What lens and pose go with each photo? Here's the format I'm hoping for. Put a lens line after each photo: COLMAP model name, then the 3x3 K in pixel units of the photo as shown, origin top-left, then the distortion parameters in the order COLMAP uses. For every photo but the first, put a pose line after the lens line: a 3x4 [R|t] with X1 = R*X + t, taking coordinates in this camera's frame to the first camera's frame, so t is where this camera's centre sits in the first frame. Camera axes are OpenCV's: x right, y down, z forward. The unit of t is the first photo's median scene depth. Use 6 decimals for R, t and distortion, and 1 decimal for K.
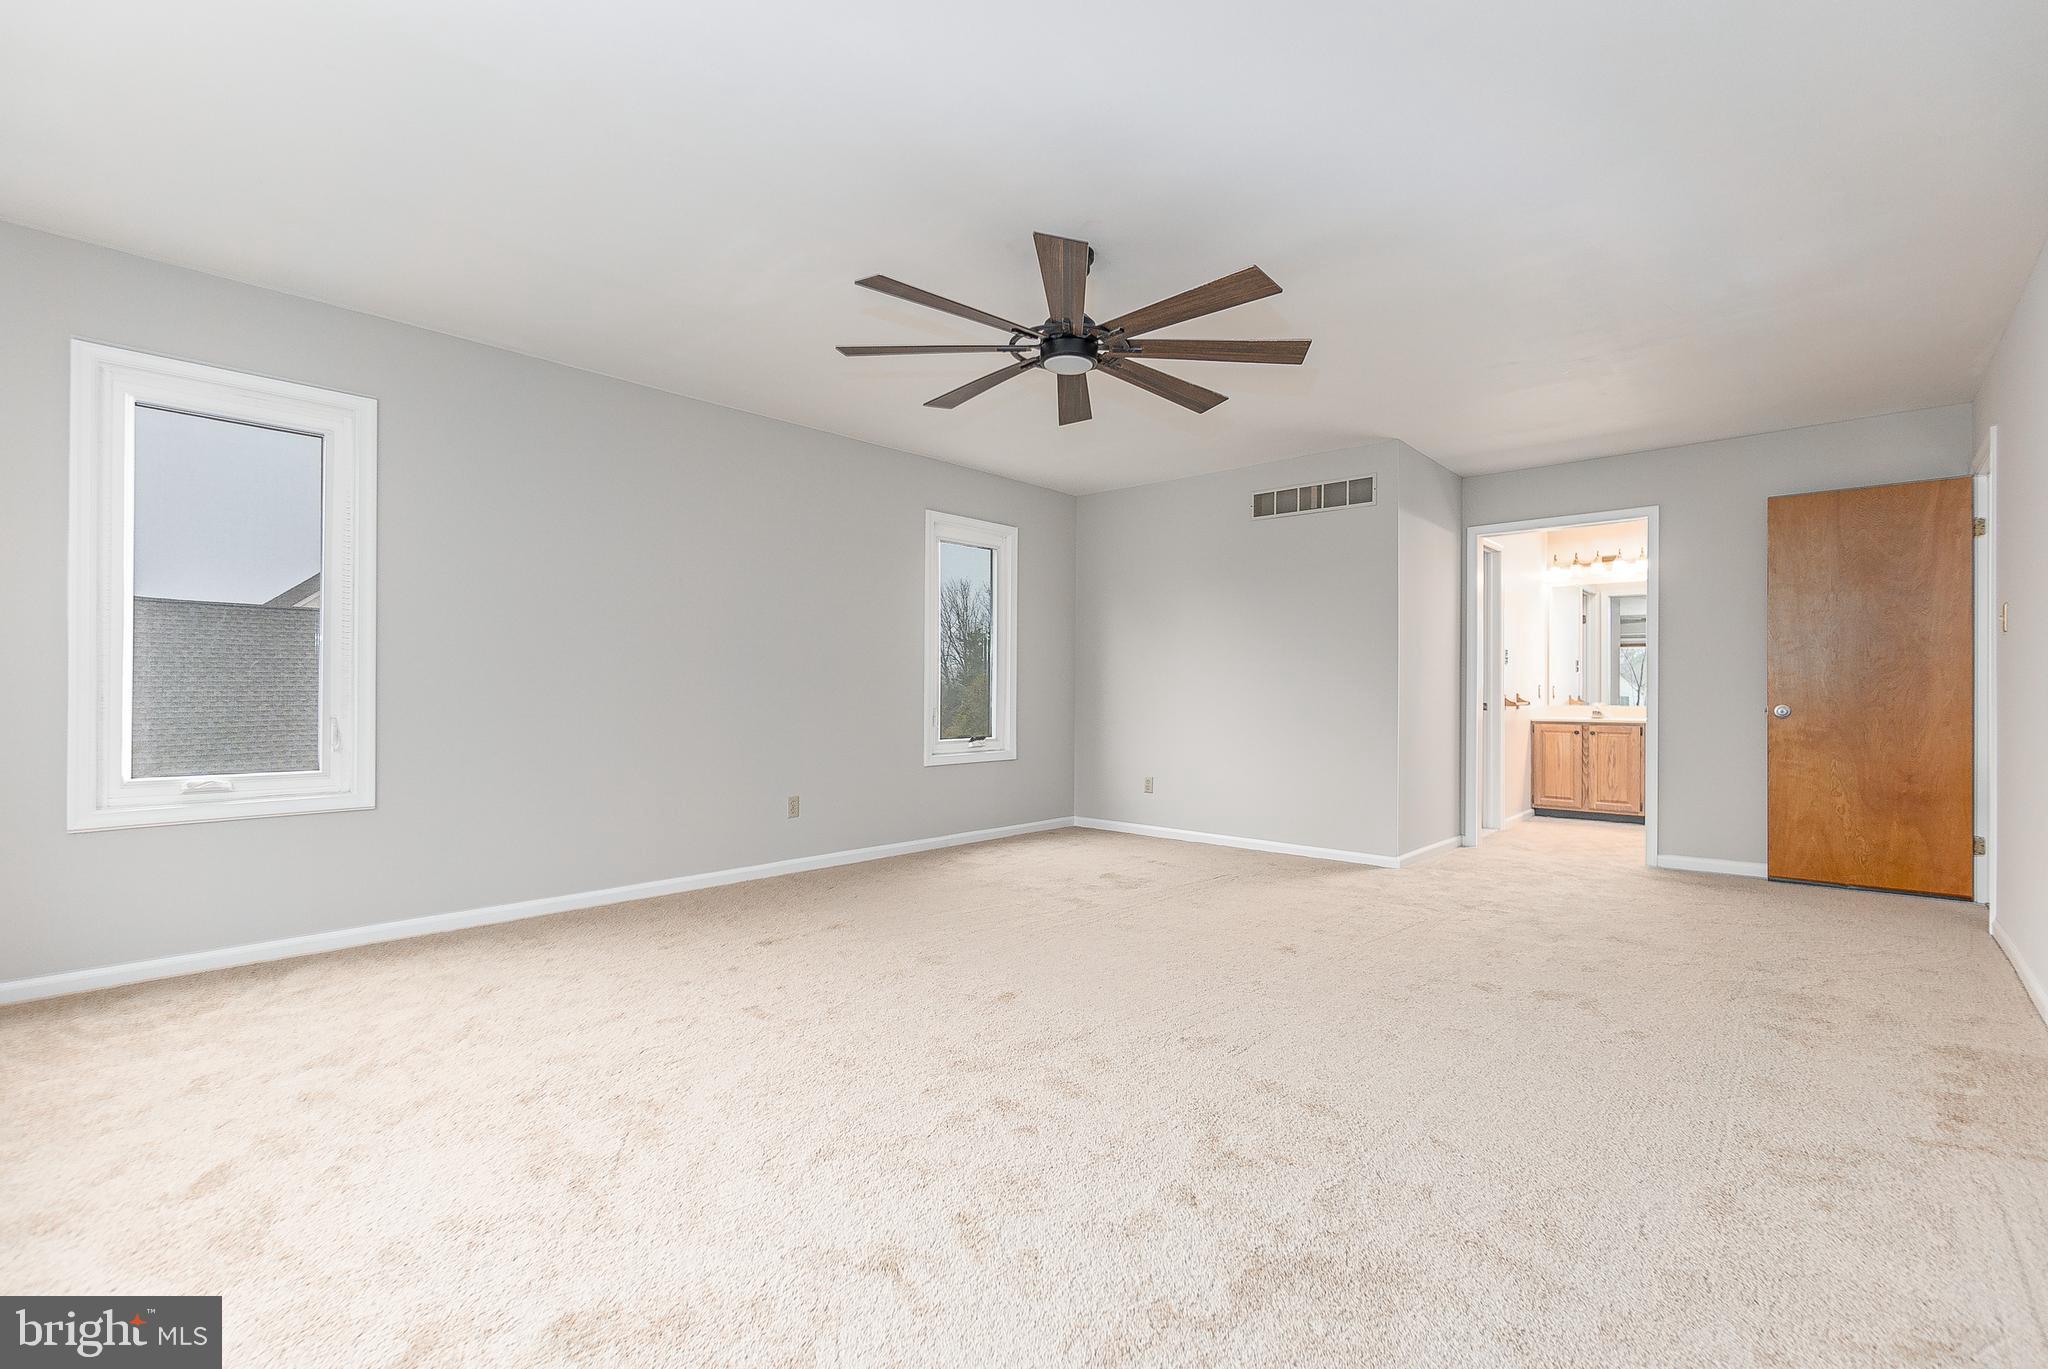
lens RADIAL K [[908.3, 0, 1008.6], [0, 908.3, 688.6], [0, 0, 1]] dist [-0.003279, -0.000187]
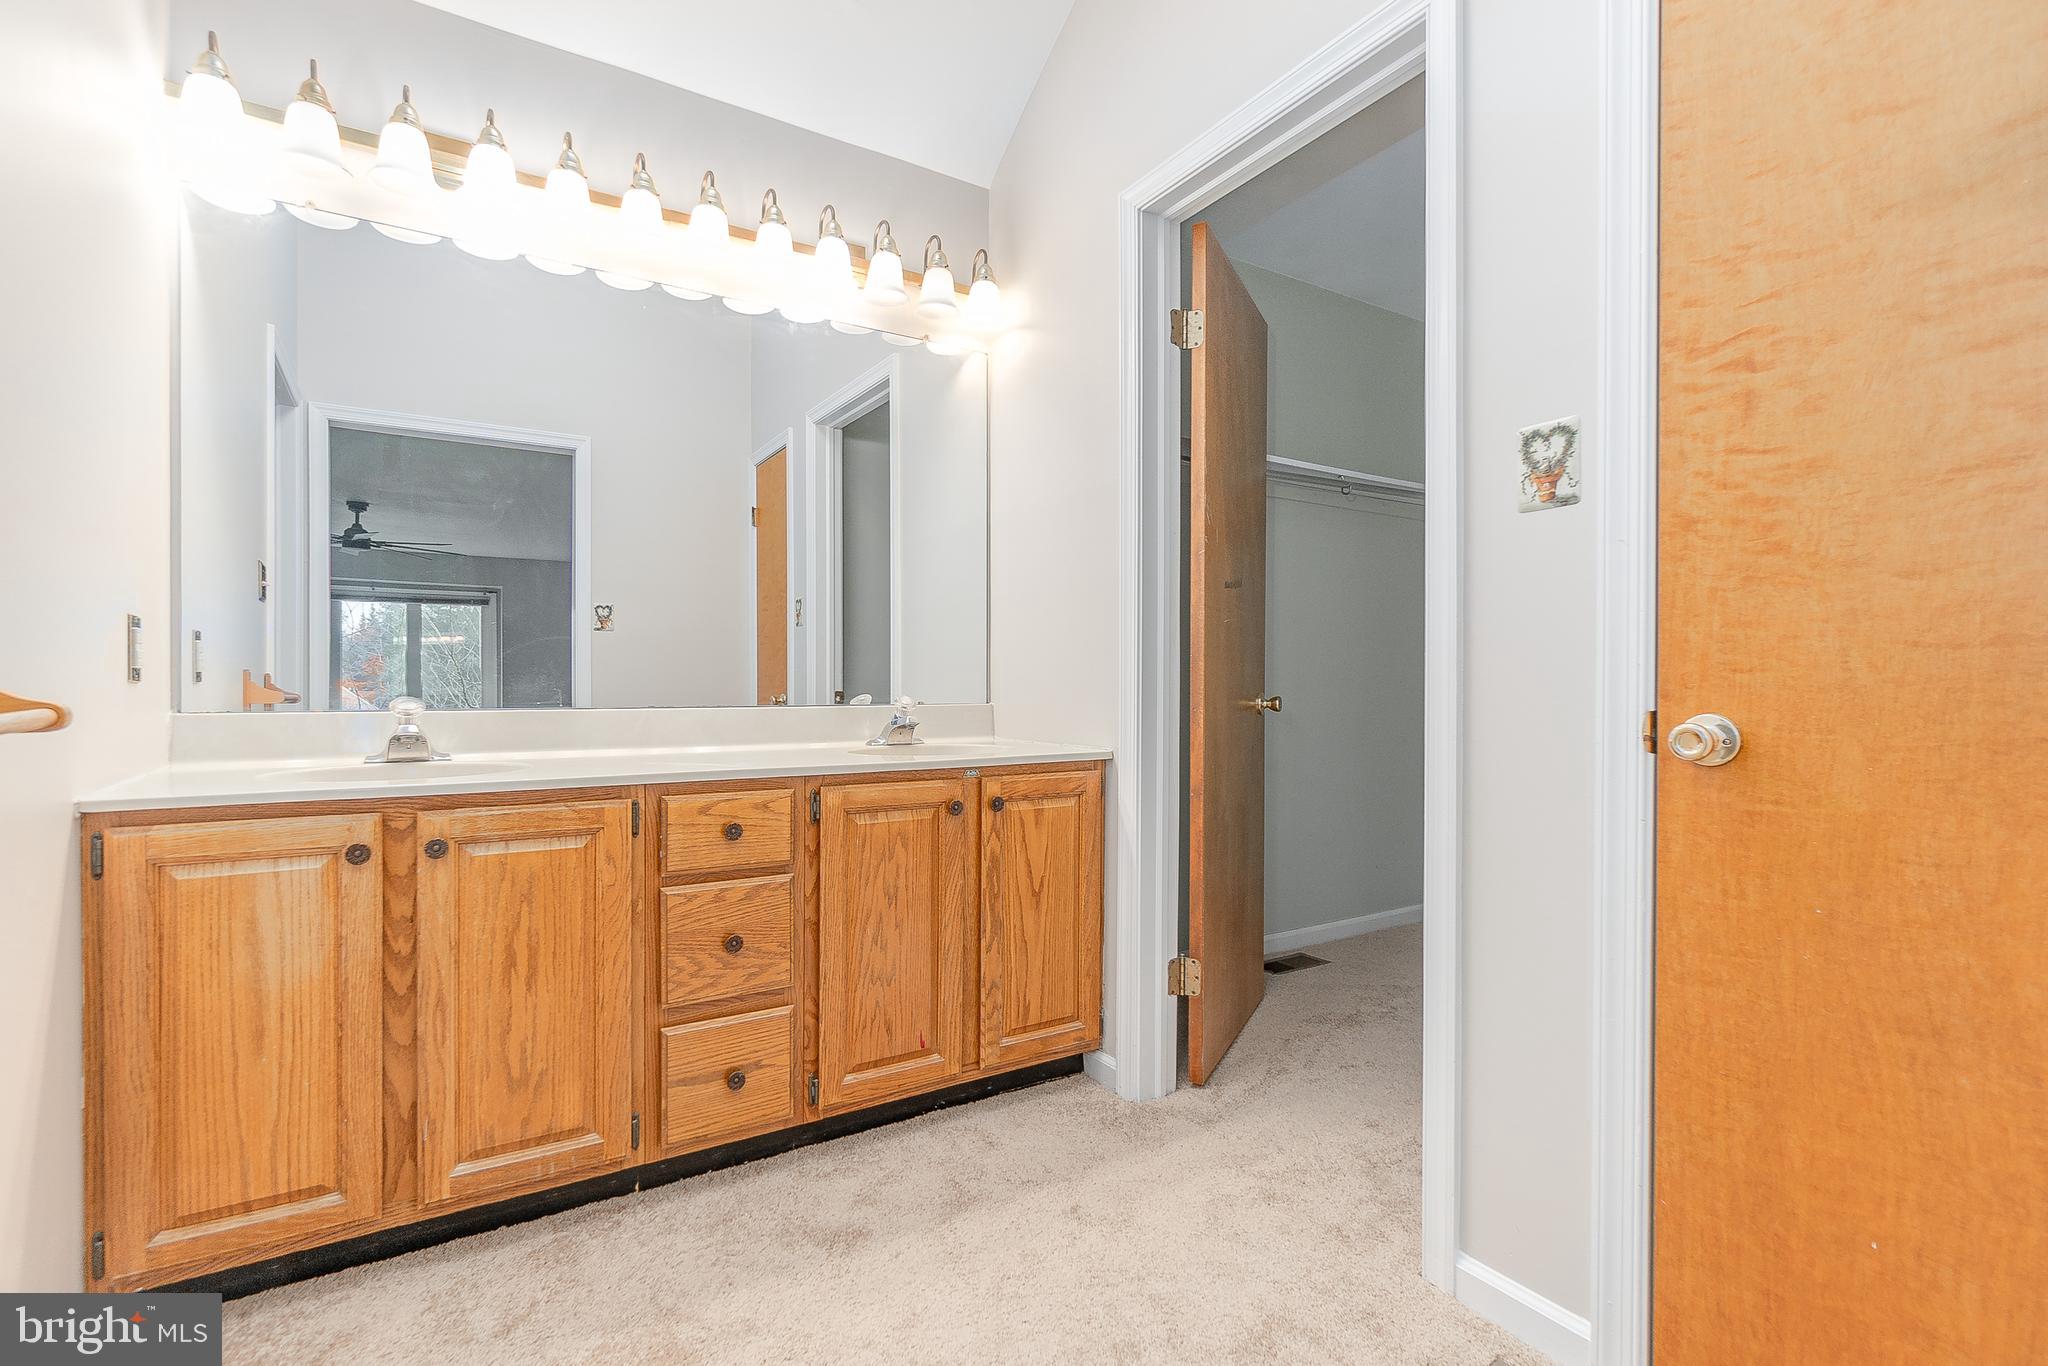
lens RADIAL K [[918.7, 0, 1004.4], [0, 918.7, 693.6], [0, 0, 1]] dist [-0.002595, 0.000995]
pose [[0.258396, -0.001092, 0.966038, 0.585670], [-0.001737, 0.999997, 0.001595, 0.015172], [-0.966037, -0.002090, 0.258394, 1.016211]]
